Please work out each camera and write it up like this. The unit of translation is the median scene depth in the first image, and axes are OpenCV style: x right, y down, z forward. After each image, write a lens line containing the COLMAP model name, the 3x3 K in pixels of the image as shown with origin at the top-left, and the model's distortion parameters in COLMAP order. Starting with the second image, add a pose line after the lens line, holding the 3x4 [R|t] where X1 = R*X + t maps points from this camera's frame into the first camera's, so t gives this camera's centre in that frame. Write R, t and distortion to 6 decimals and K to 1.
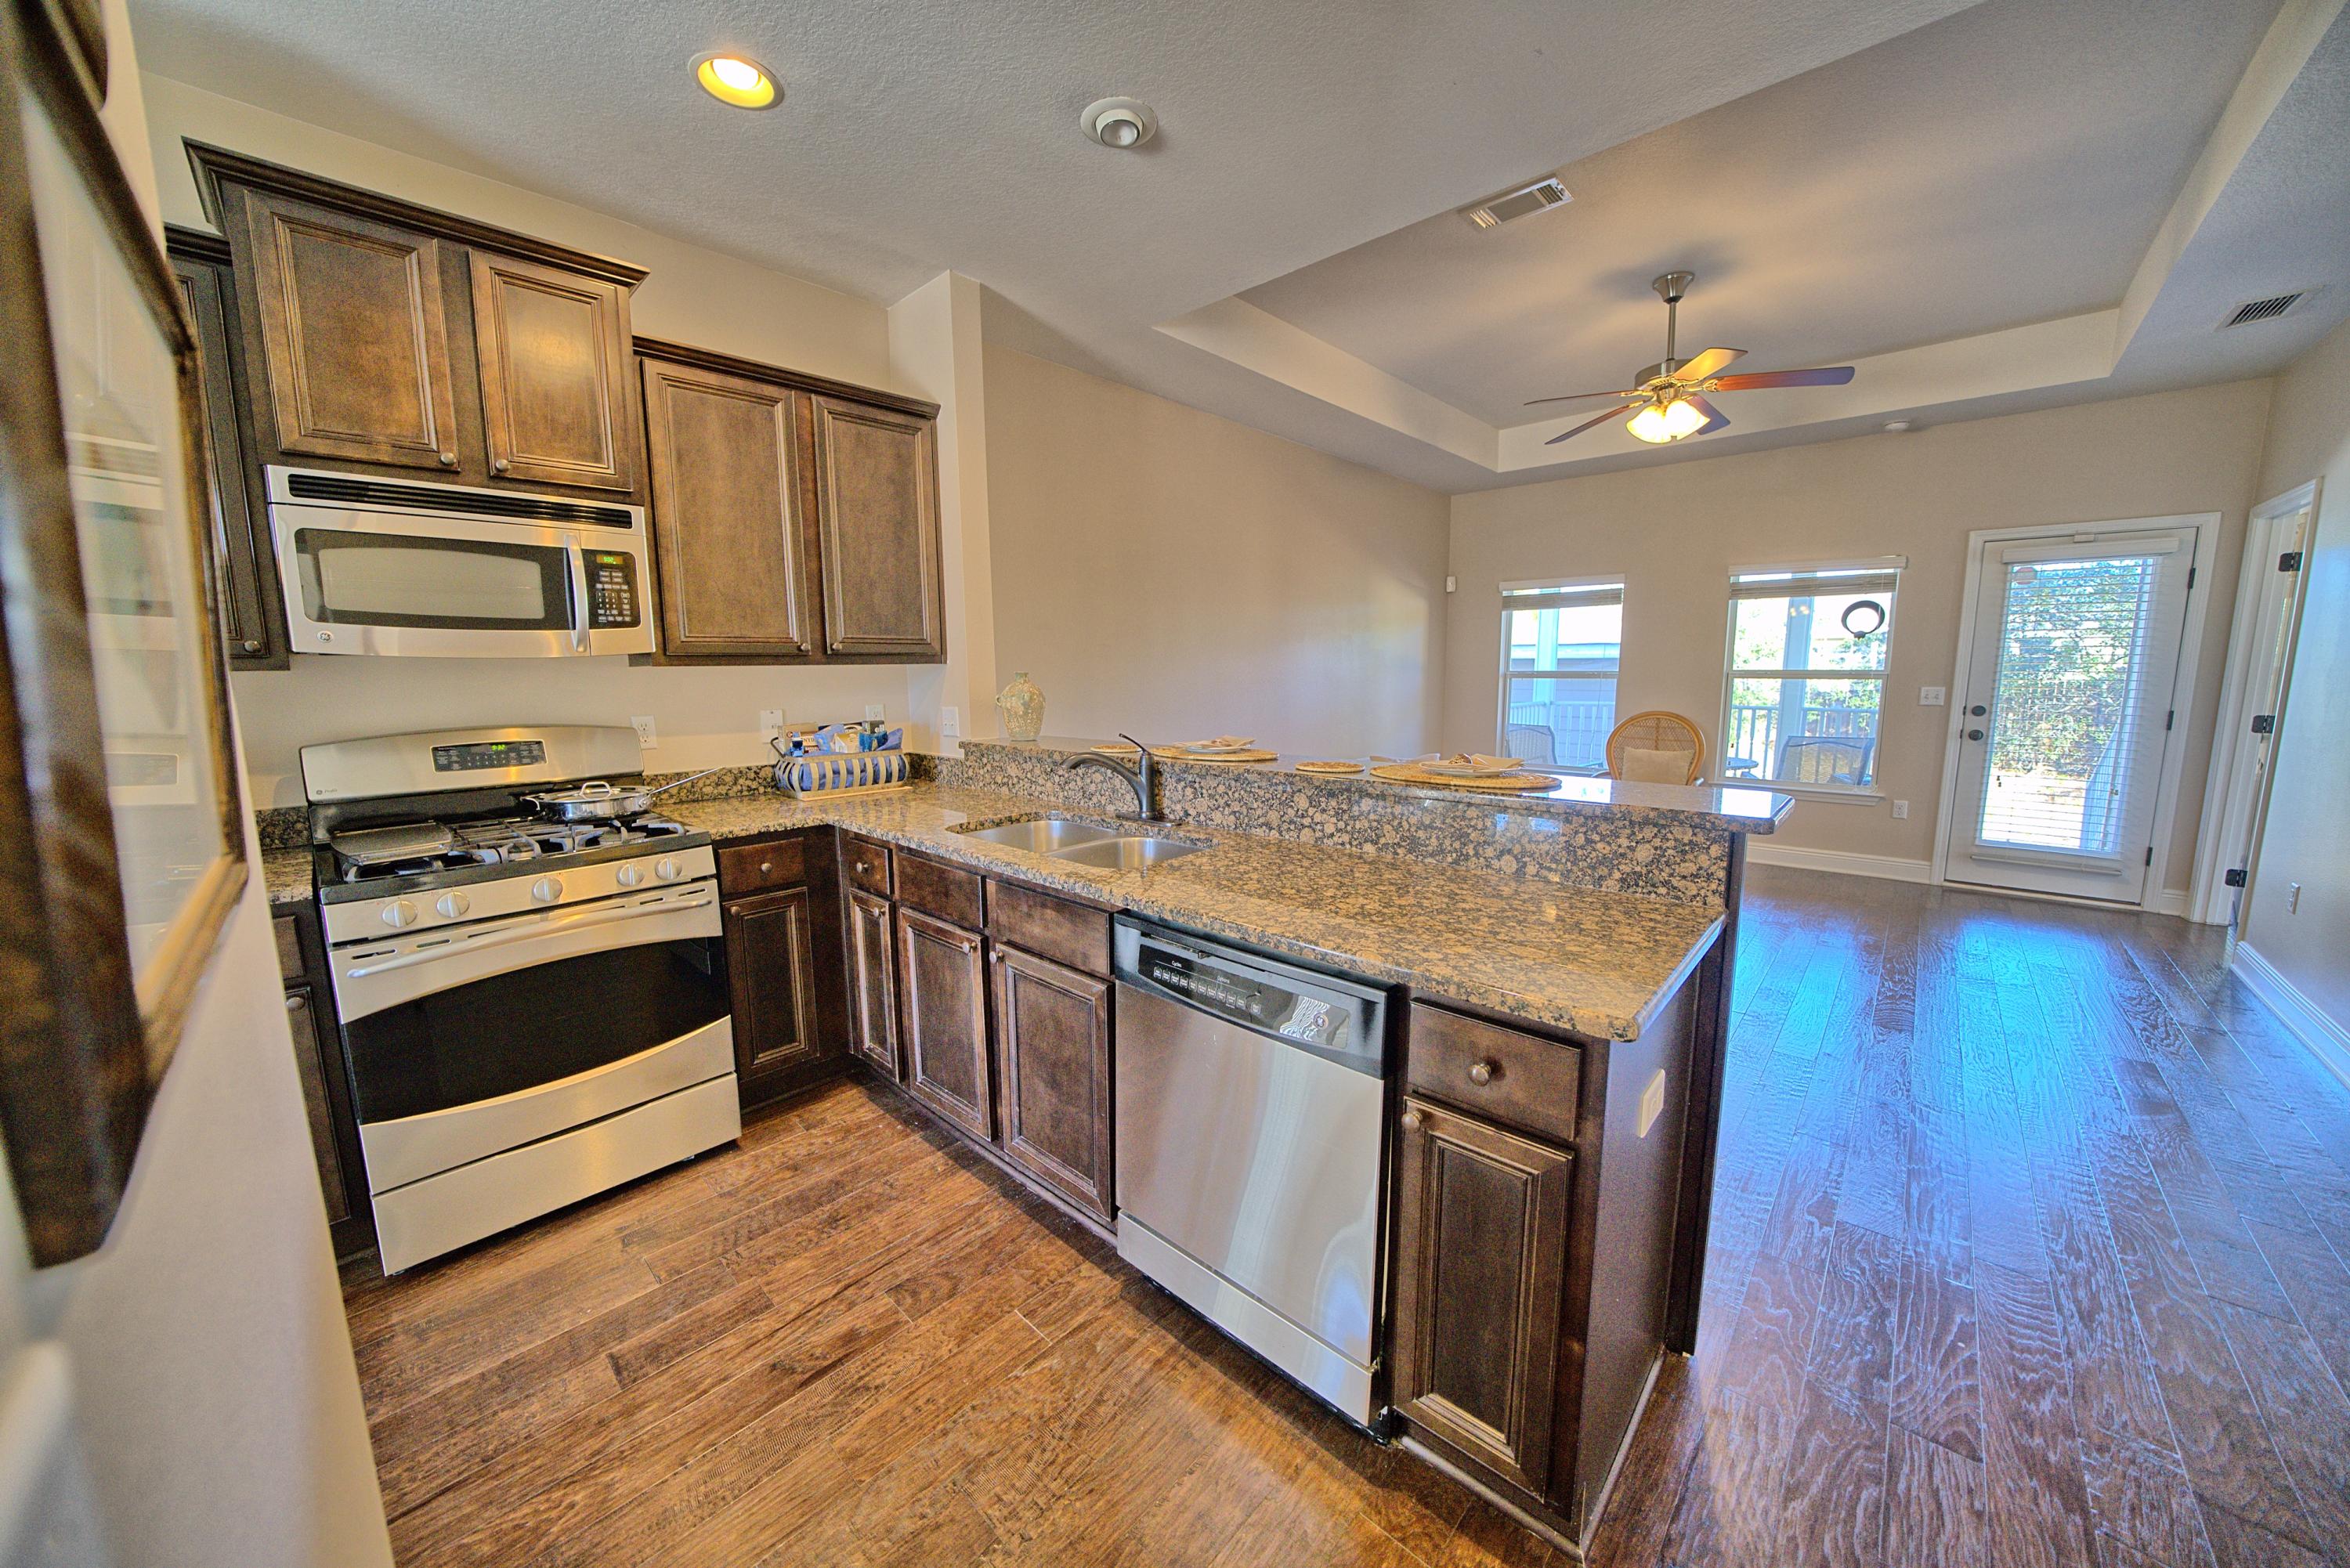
lens RADIAL K [[809.7, 0, 1170.9], [0, 809.7, 777.9], [0, 0, 1]] dist [-0.031053, 0.004179]
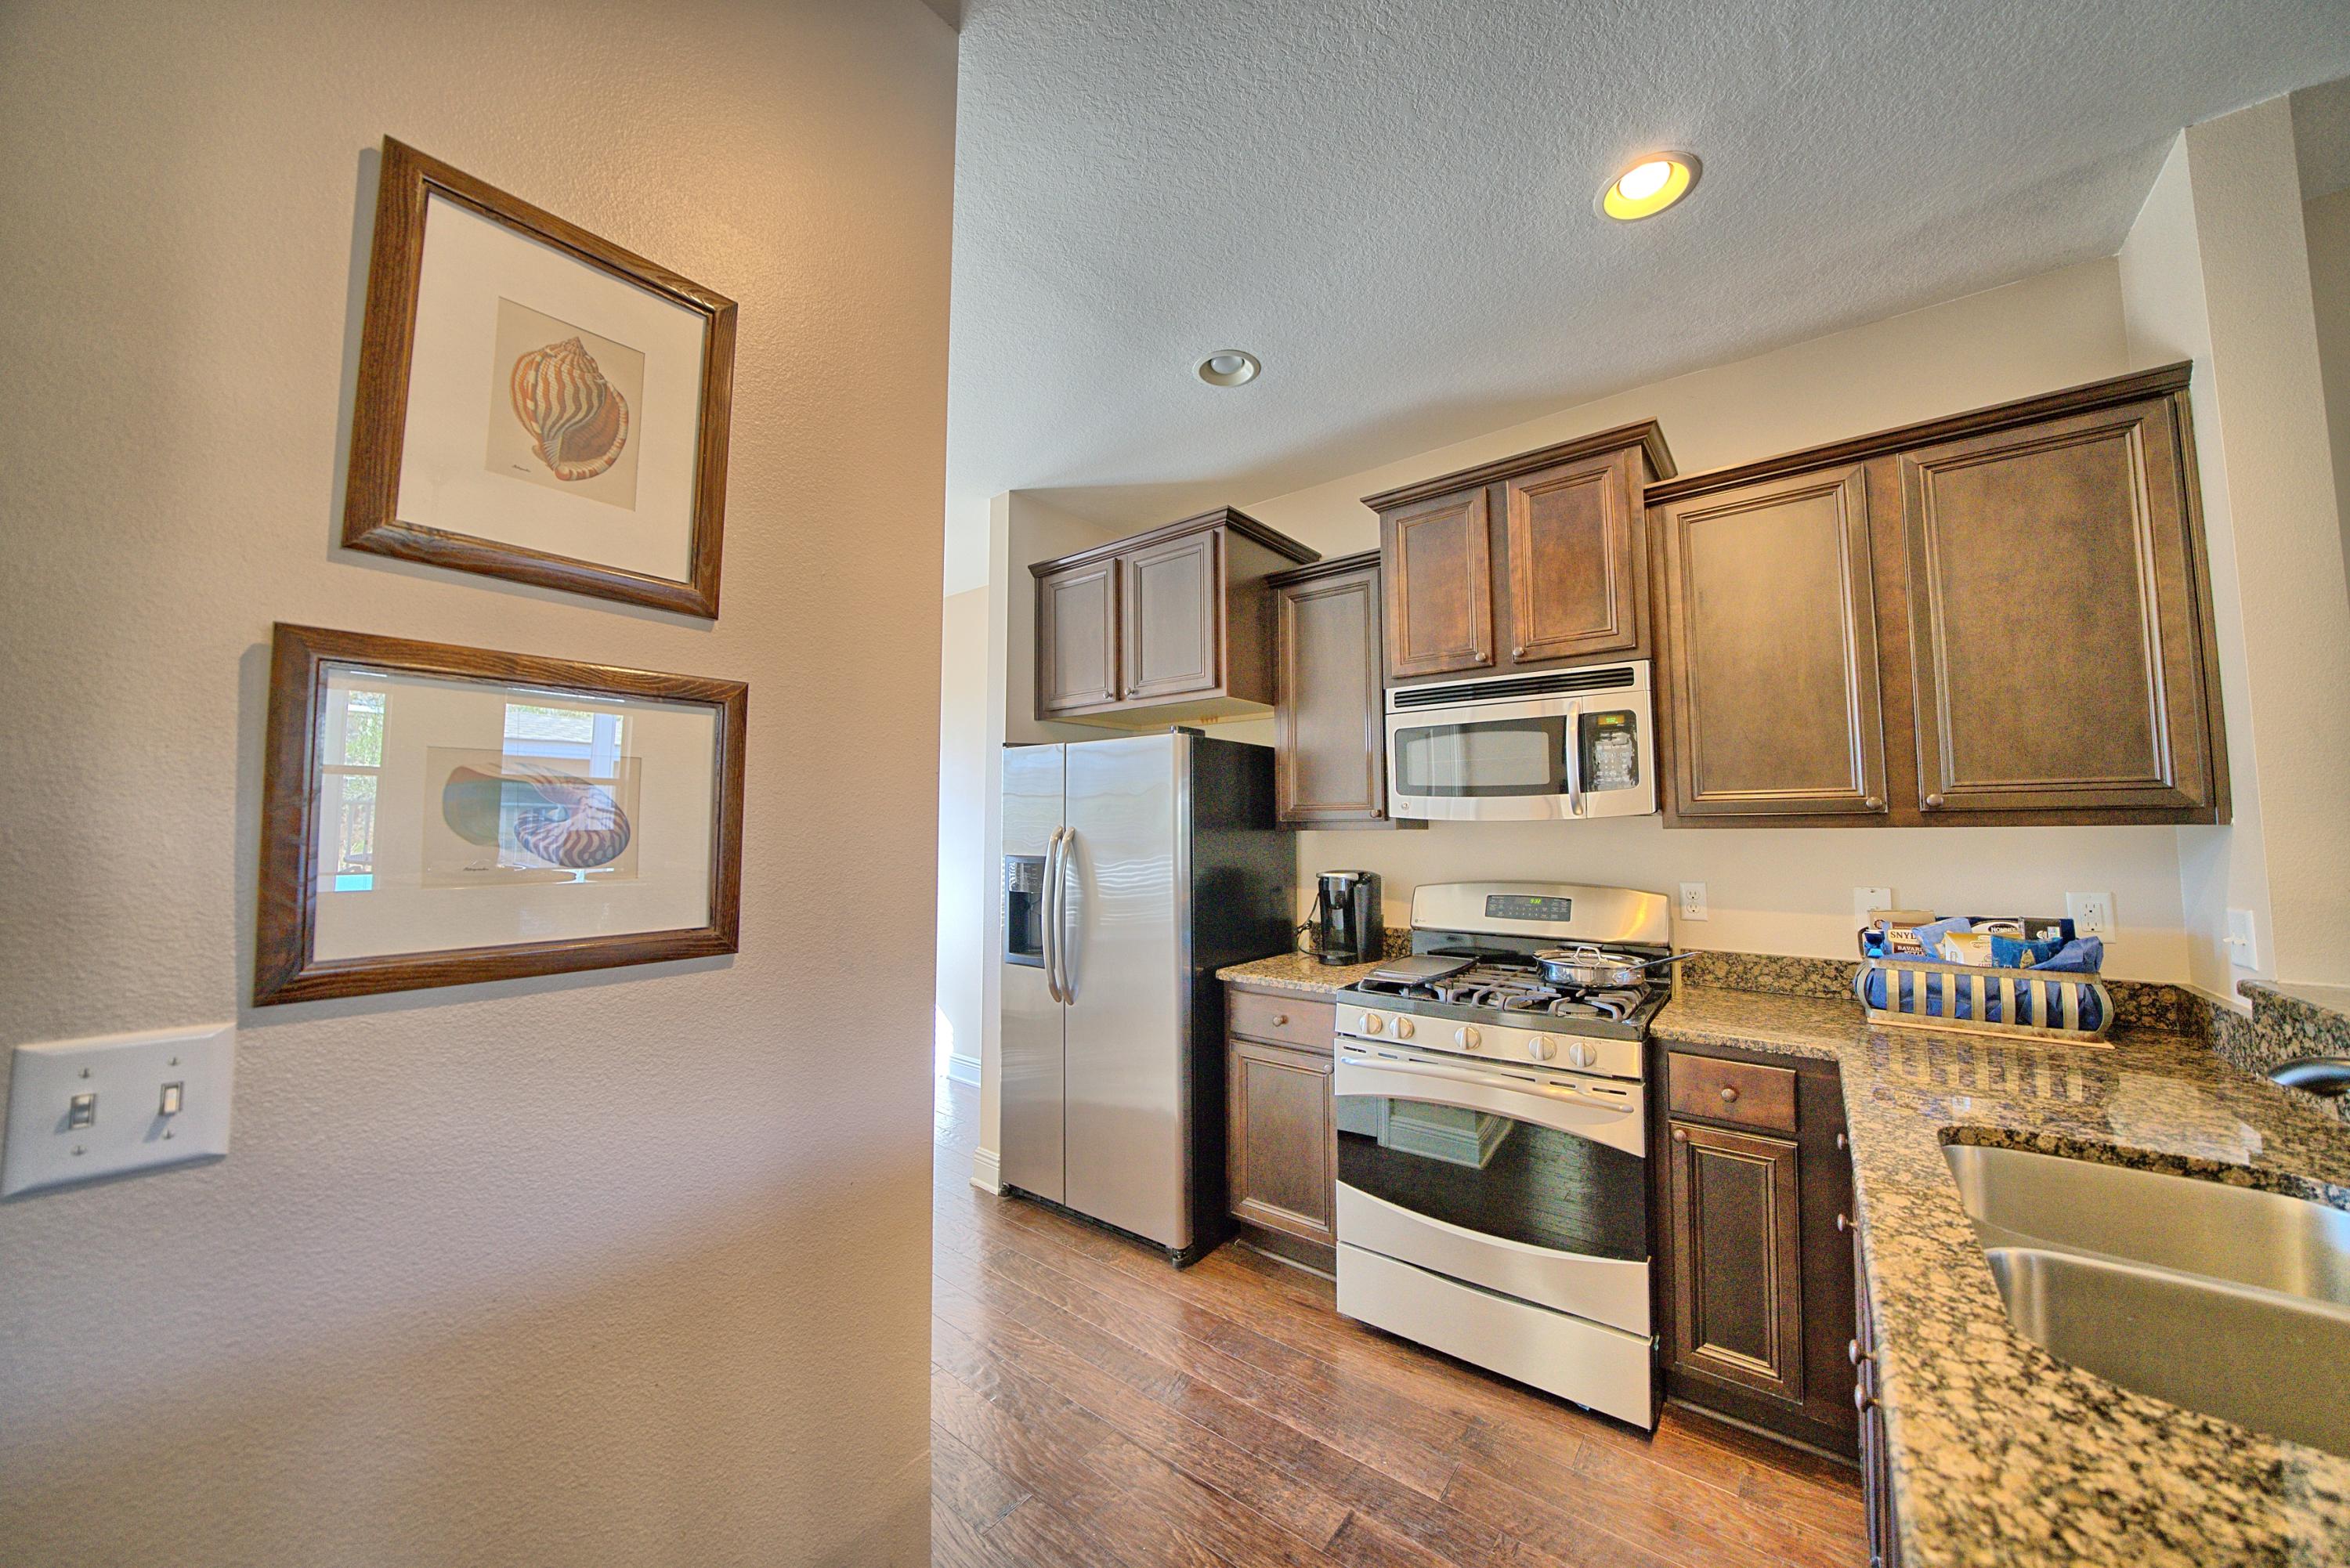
lens RADIAL K [[809.7, 0, 1170.9], [0, 809.7, 777.9], [0, 0, 1]] dist [-0.031053, 0.004179]
pose [[0.082110, -0.054917, -0.995109, 0.217591], [-0.131718, 0.989124, -0.065455, -0.066156], [0.987881, 0.136449, 0.073983, 0.388894]]
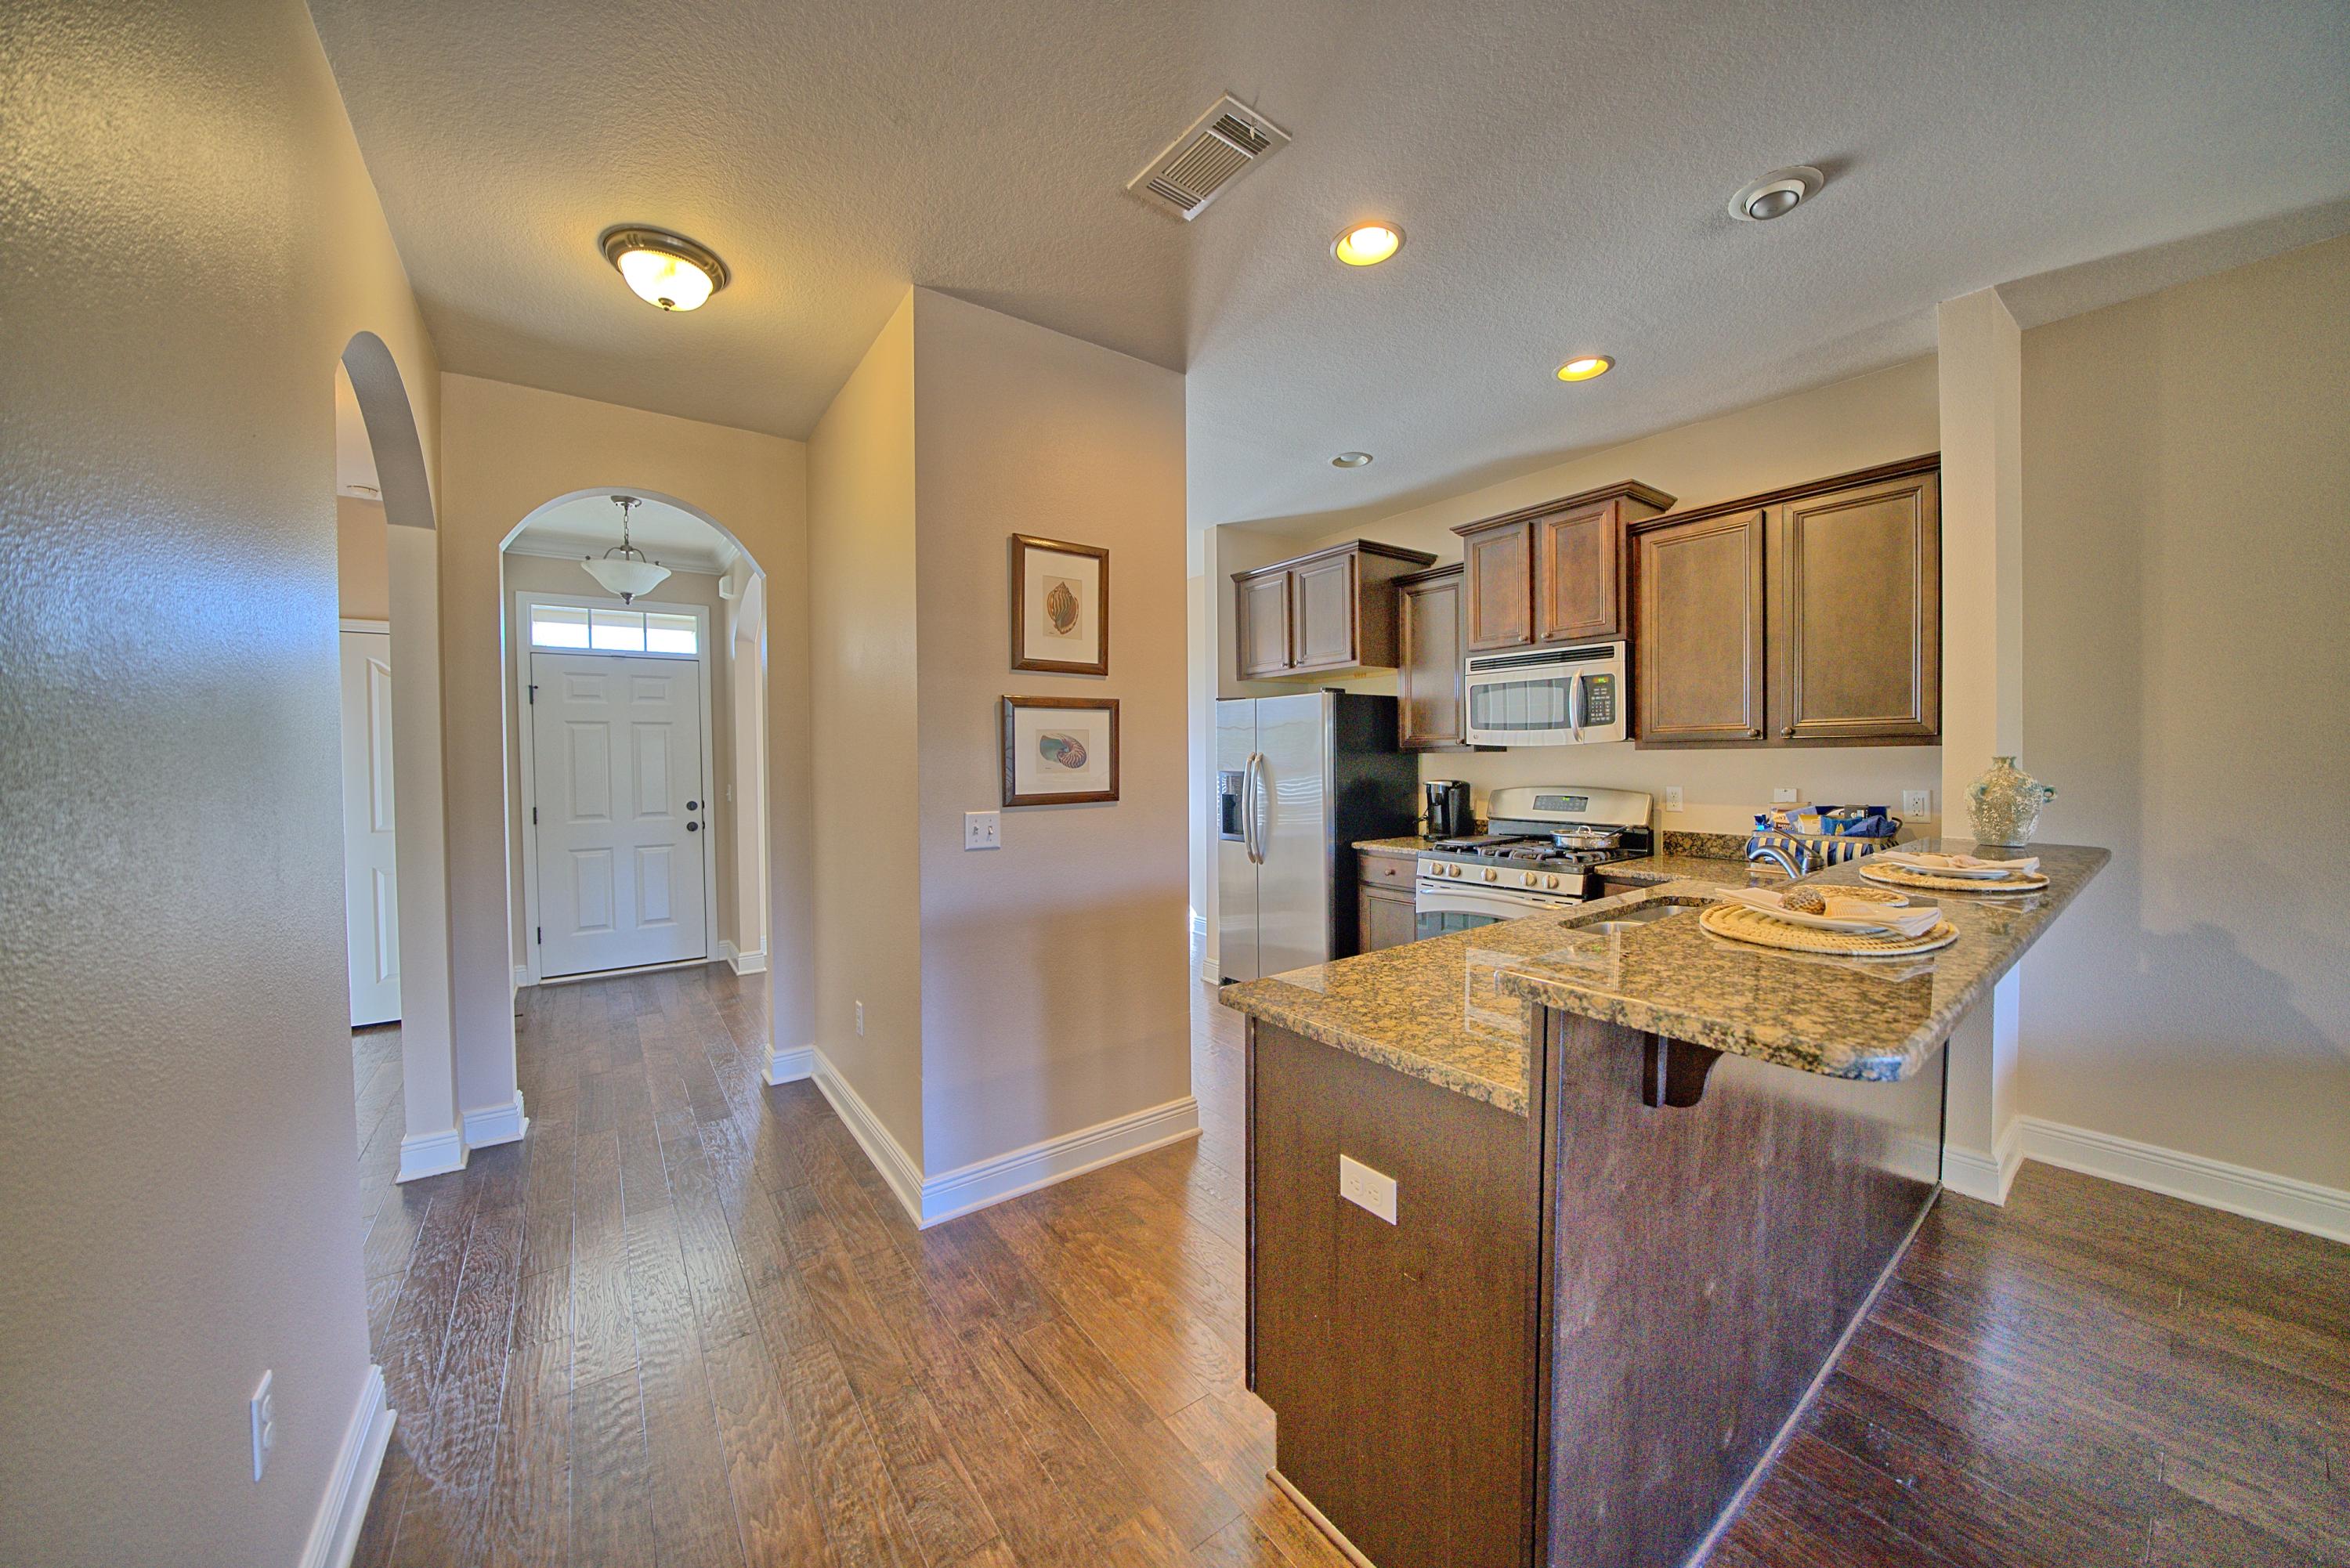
lens RADIAL K [[809.7, 0, 1170.9], [0, 809.7, 777.9], [0, 0, 1]] dist [-0.031053, 0.004179]
pose [[-0.181395, 0.035615, -0.982765, 0.906274], [-0.118521, 0.991268, 0.057799, -0.079284], [0.976242, 0.126963, -0.175590, 0.478393]]
